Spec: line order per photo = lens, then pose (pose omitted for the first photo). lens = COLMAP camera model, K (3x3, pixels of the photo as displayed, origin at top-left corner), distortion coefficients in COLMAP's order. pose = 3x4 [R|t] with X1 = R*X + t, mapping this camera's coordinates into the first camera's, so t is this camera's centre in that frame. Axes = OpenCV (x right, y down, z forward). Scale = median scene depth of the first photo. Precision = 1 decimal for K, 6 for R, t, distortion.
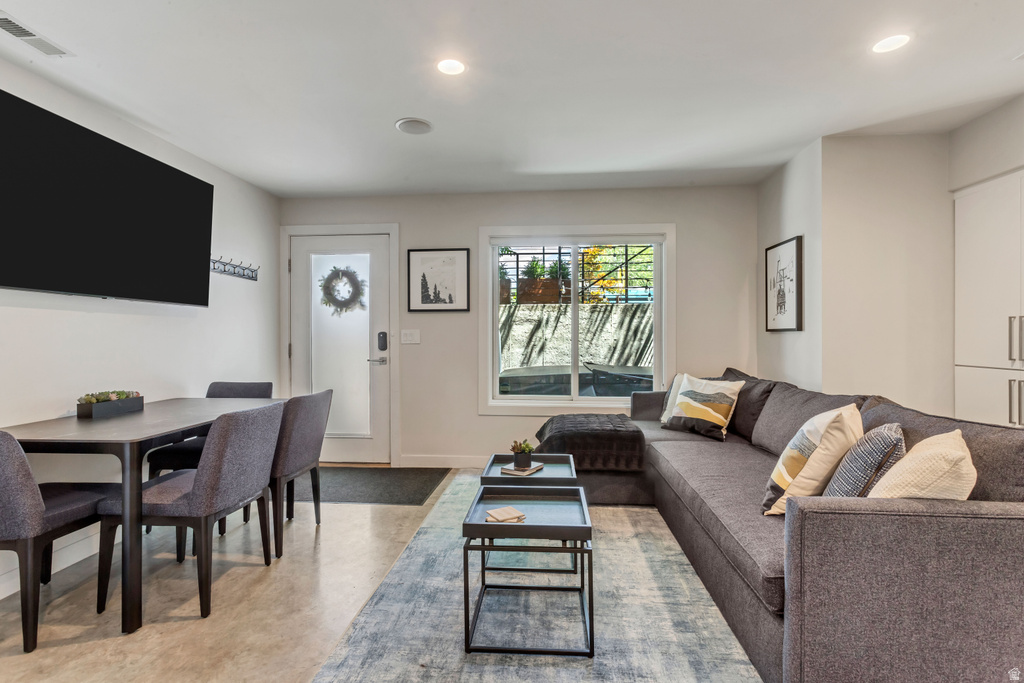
lens RADIAL K [[490.0, 0, 511.4], [0, 490.0, 338.3], [0, 0, 1]] dist [0.005456, 0.000001]
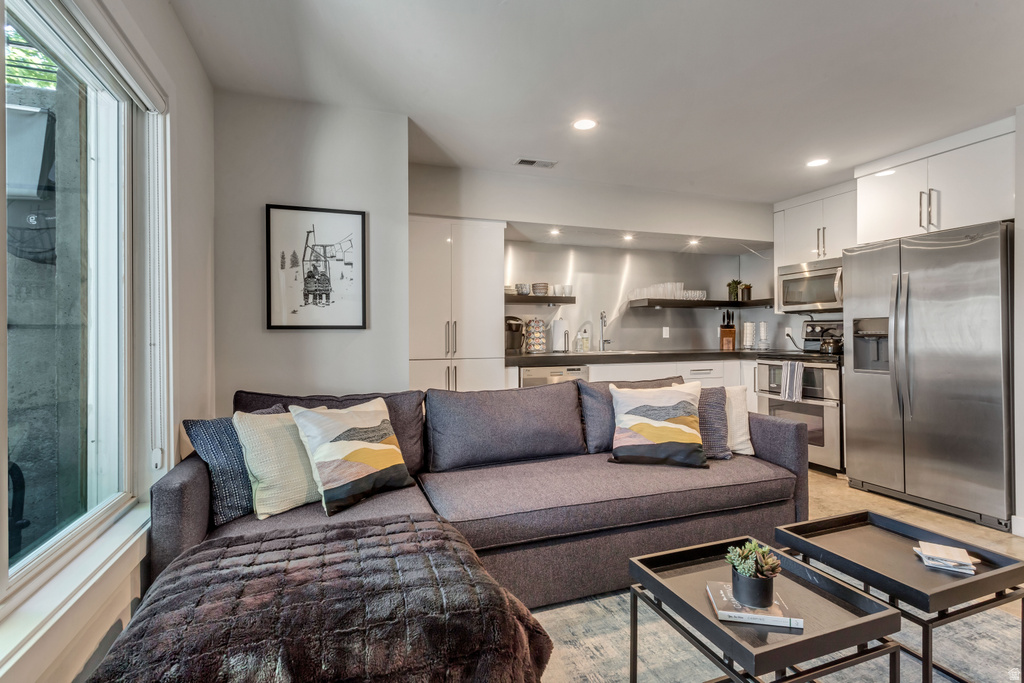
lens RADIAL K [[490.0, 0, 511.8], [0, 490.0, 337.8], [0, 0, 1]] dist [0.005456, 0.000001]
pose [[-0.425494, -0.000383, 0.904961, -0.247618], [0.011060, 0.999923, 0.005623, -0.002722], [-0.904894, 0.012402, -0.425457, 1.107709]]
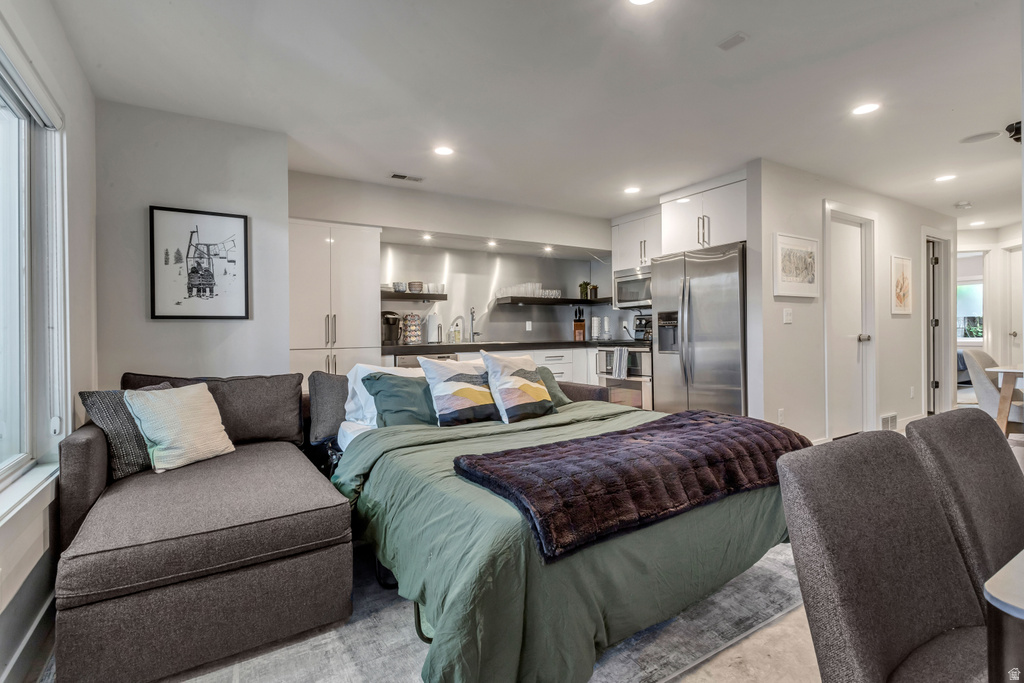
lens RADIAL K [[490.0, 0, 511.7], [0, 490.0, 336.4], [0, 0, 1]] dist [0.005456, 0.000001]
pose [[-0.605968, 0.008604, 0.795443, -0.443097], [0.020139, 0.999787, 0.004527, 0.023089], [-0.795234, 0.018762, -0.606012, 1.146899]]
